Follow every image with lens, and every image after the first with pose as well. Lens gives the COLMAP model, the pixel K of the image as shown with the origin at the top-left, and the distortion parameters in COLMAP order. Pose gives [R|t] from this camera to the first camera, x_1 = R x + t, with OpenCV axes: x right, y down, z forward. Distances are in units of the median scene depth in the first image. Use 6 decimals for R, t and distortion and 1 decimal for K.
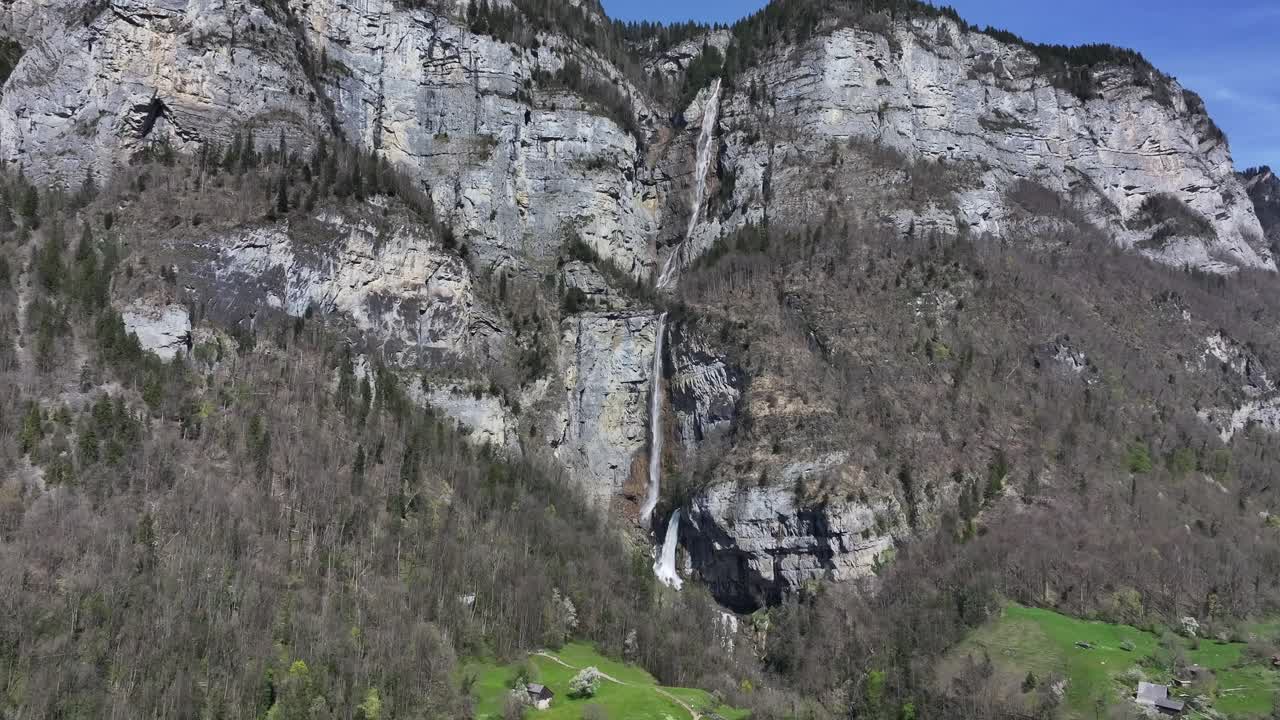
lens RADIAL K [[919.5, 0, 642.3], [0, 919.5, 359.8], [0, 0, 1]] dist [0.013899, 0.004453]
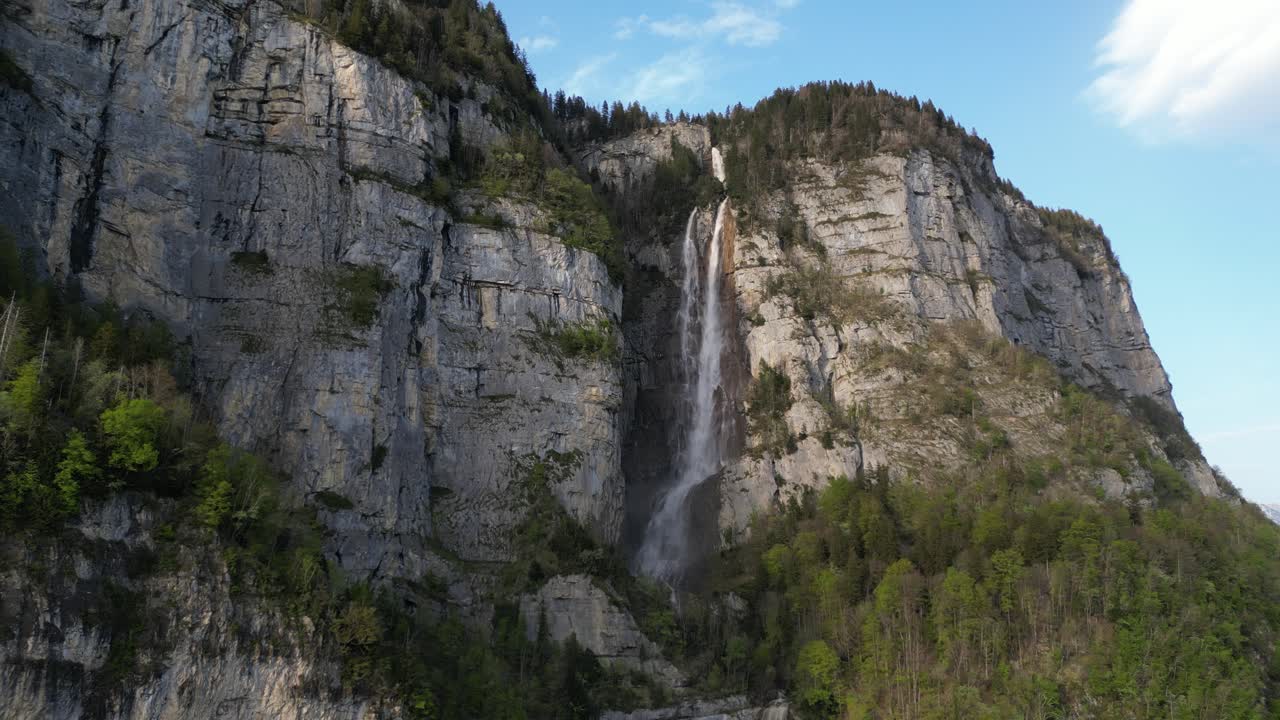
lens RADIAL K [[919.5, 0, 640.4], [0, 919.5, 357.7], [0, 0, 1]] dist [0.013899, 0.004453]
pose [[0.944824, 0.071924, 0.319585, -0.179235], [-0.037456, 0.992920, -0.112728, -0.152783], [-0.325430, 0.094537, 0.940828, 0.531556]]
